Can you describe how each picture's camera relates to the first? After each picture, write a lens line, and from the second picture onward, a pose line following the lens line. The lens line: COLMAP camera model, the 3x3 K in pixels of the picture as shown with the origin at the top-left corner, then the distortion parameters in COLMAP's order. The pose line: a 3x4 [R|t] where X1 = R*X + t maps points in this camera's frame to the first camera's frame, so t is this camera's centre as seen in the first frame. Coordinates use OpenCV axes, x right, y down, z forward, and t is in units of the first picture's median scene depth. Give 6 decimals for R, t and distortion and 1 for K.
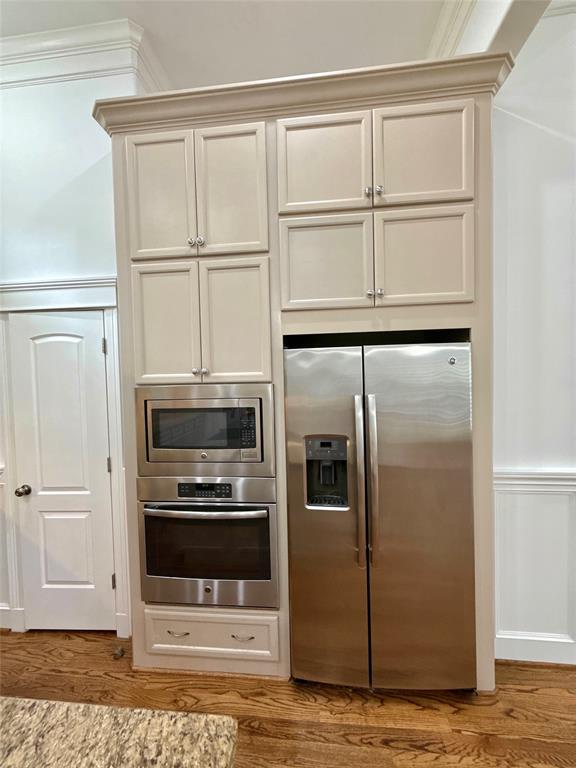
lens RADIAL K [[306.3, 0, 288.0], [0, 306.3, 384.0], [0, 0, 1]] dist [0.000565, -0.000031]
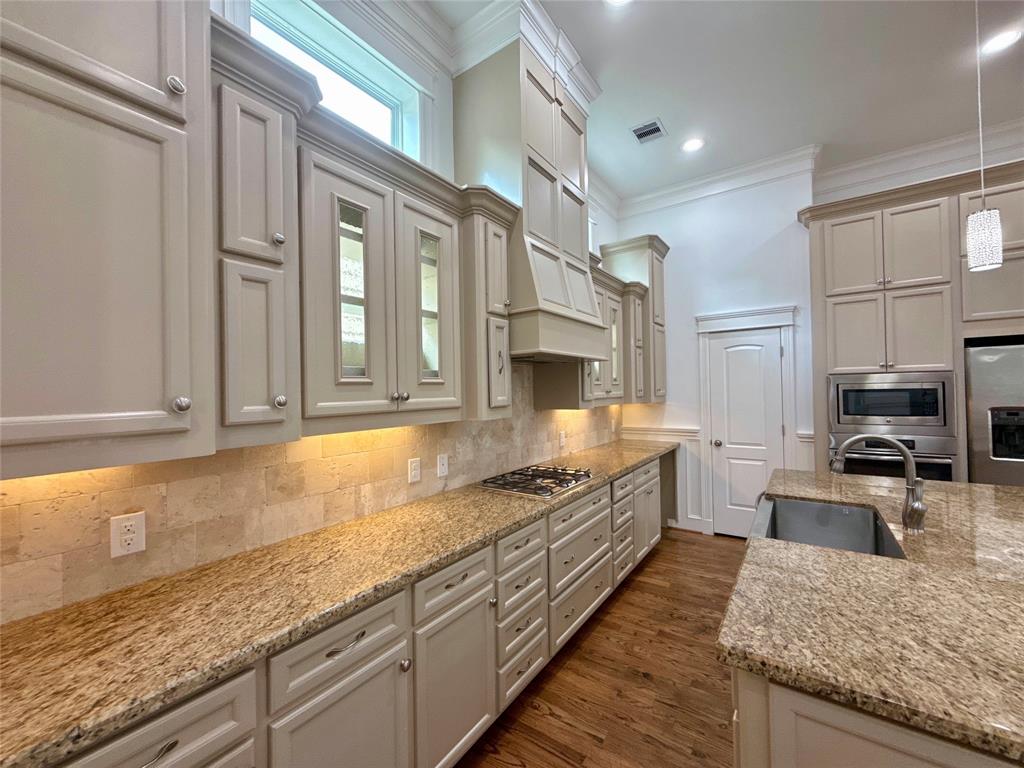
lens RADIAL K [[408.4, 0, 513.1], [0, 408.4, 386.1], [0, 0, 1]] dist [0.000565, -0.000031]
pose [[0.871459, 0.003041, -0.490458, -0.909728], [-0.017889, 0.999512, -0.025588, 0.150219], [0.490141, 0.031073, 0.871089, -1.681466]]
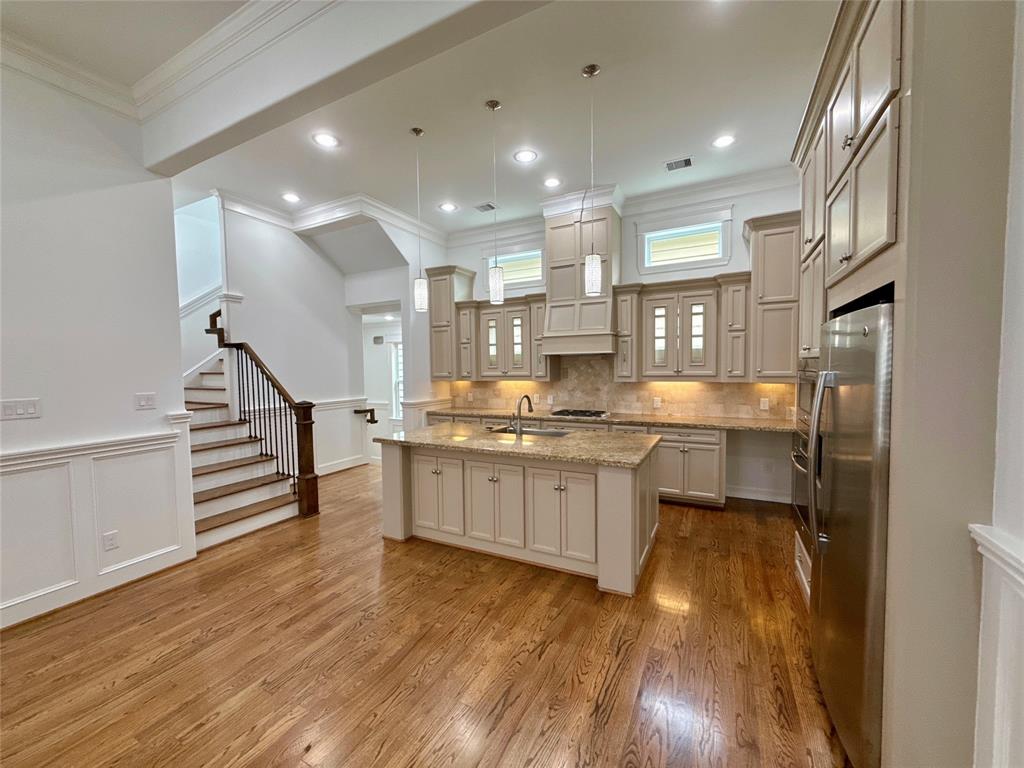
lens RADIAL K [[408.4, 0, 513.1], [0, 408.4, 386.1], [0, 0, 1]] dist [0.000565, -0.000031]
pose [[-0.366913, 0.073224, -0.927369, 1.642057], [-0.006685, 0.996664, 0.081341, -0.011674], [0.930231, 0.036045, -0.365199, 0.518358]]
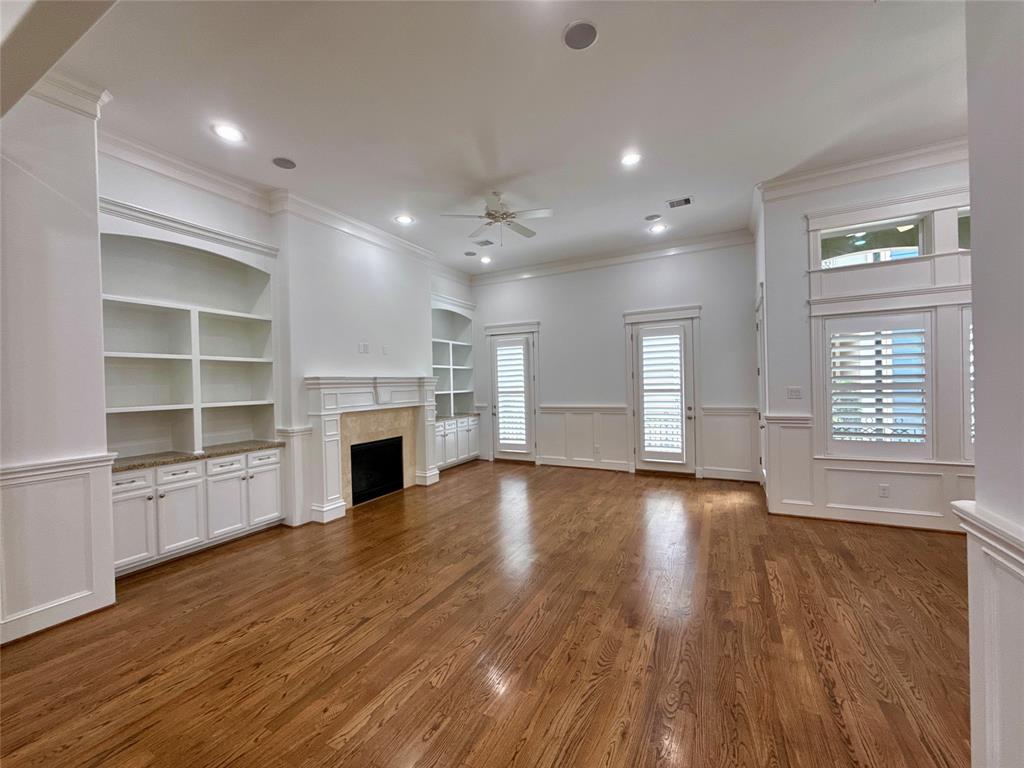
lens RADIAL K [[408.4, 0, 513.1], [0, 408.4, 386.1], [0, 0, 1]] dist [0.000565, -0.000031]
pose [[0.363805, 0.009545, 0.931426, -0.027140], [0.045267, 0.998585, -0.027914, 0.116342], [-0.930374, 0.052318, 0.362858, -1.351974]]
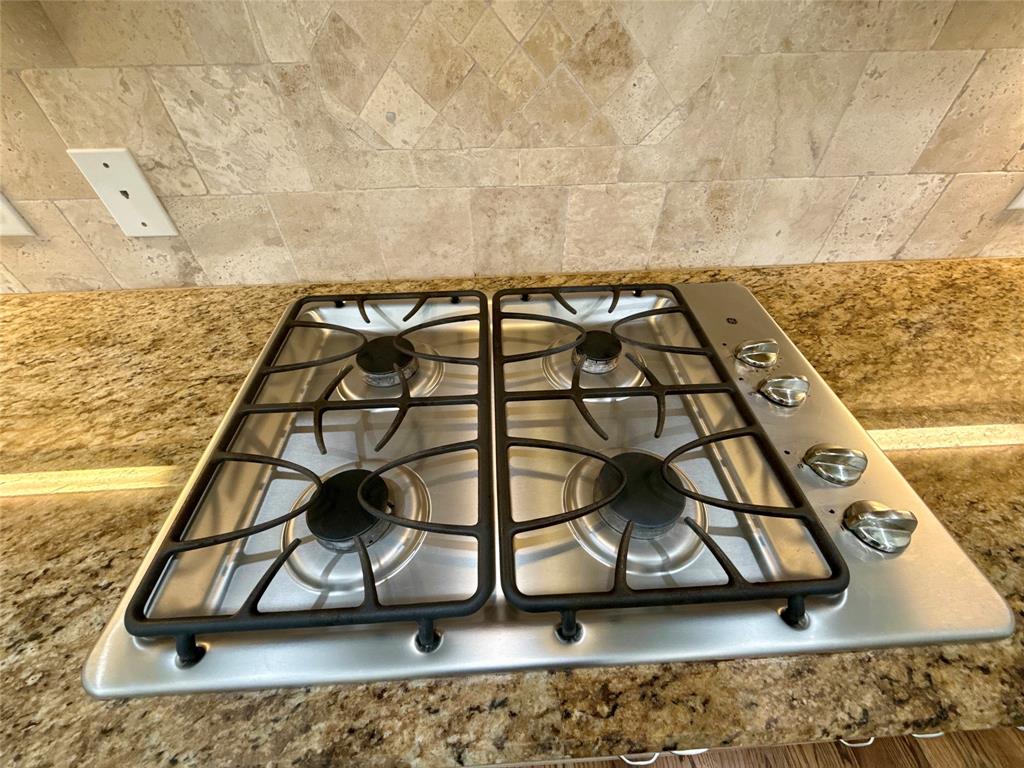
lens RADIAL K [[408.4, 0, 513.1], [0, 408.4, 386.1], [0, 0, 1]] dist [0.000565, -0.000031]
pose [[0.158073, 0.724735, -0.670650, -1.425010], [-0.028218, 0.682227, 0.730595, 0.239883], [0.987024, -0.096563, 0.128292, -0.214847]]
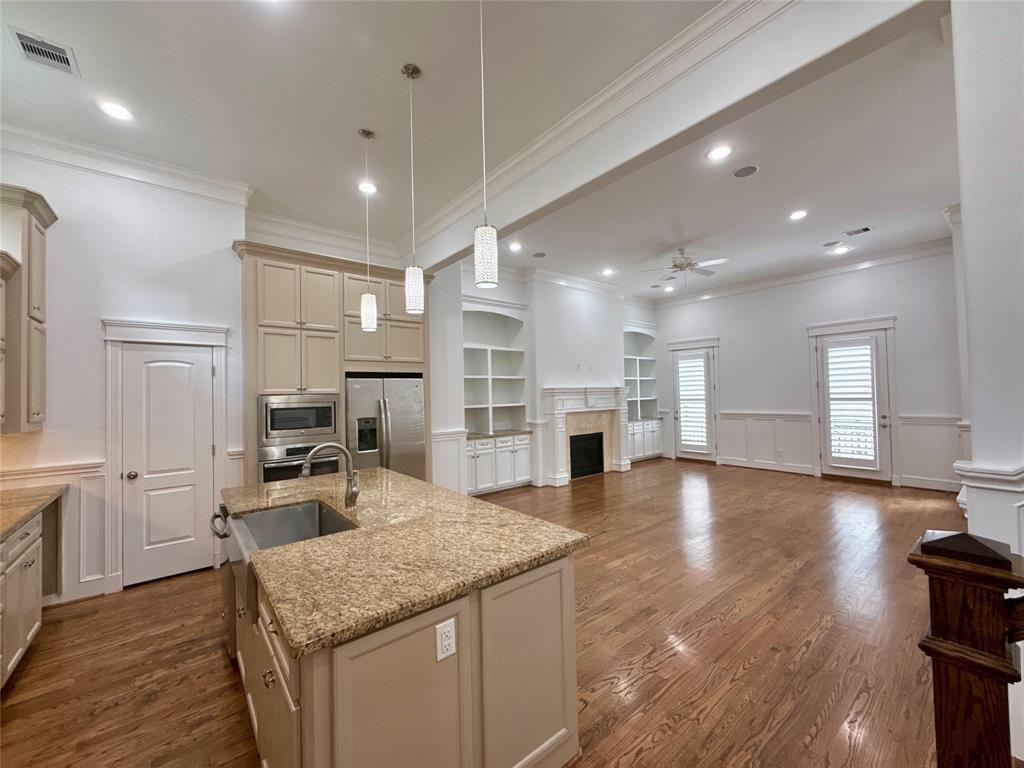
lens RADIAL K [[408.4, 0, 513.1], [0, 408.4, 386.1], [0, 0, 1]] dist [0.000565, -0.000031]
pose [[0.704223, 0.023498, 0.709590, -1.174140], [0.027552, 0.997795, -0.060385, 0.137480], [-0.709444, 0.062075, 0.702022, -1.746815]]
